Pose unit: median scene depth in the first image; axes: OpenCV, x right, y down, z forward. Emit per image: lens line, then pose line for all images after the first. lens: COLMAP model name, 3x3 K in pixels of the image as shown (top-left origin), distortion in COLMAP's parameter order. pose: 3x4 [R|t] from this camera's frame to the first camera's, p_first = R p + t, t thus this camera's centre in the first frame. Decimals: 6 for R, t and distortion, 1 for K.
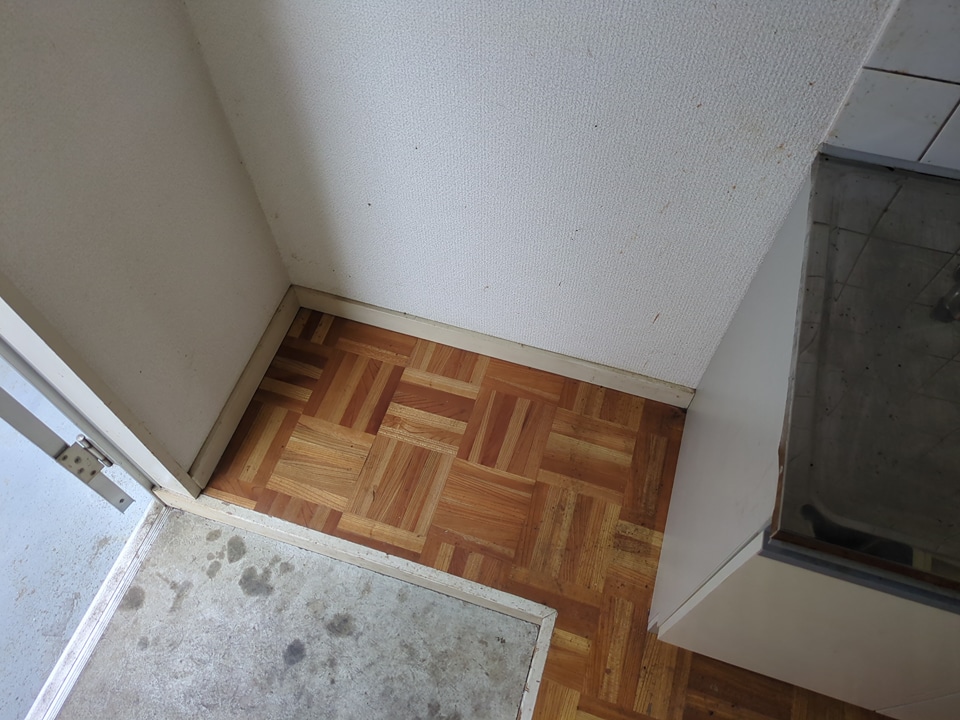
lens RADIAL K [[716.9, 0, 471.8], [0, 716.9, 355.0], [0, 0, 1]] dist [0.042239, -0.037675]
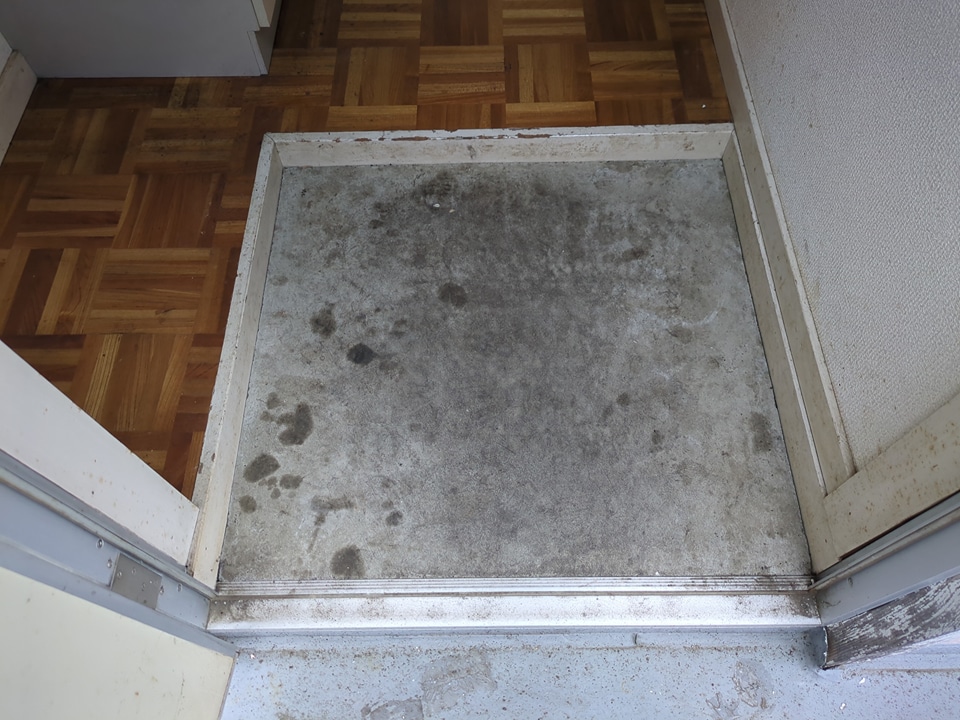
lens RADIAL K [[716.9, 0, 478.0], [0, 716.9, 355.8], [0, 0, 1]] dist [0.042239, -0.037675]
pose [[-0.312842, -0.813225, 0.490709, -0.728060], [0.823496, 0.025197, 0.566762, 0.020607], [-0.473269, 0.581404, 0.661805, 0.327807]]
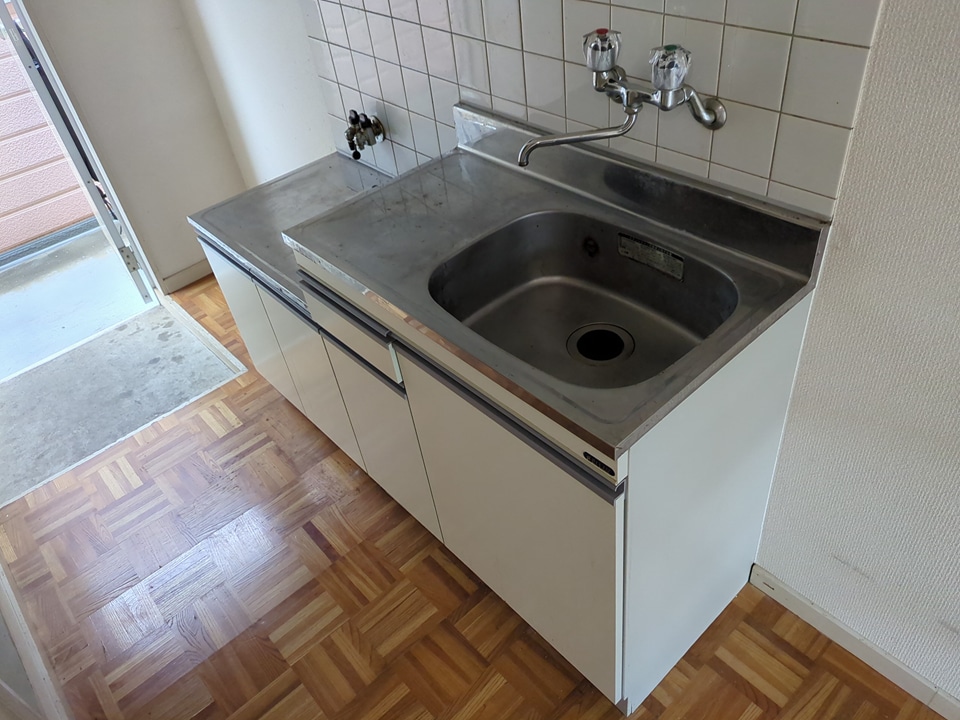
lens RADIAL K [[716.9, 0, 483.6], [0, 716.9, 352.2], [0, 0, 1]] dist [0.042239, -0.037675]
pose [[0.865549, 0.264067, -0.425550, 1.458367], [-0.372216, 0.907682, -0.193826, 0.434724], [0.335081, 0.326163, 0.883934, -0.543166]]
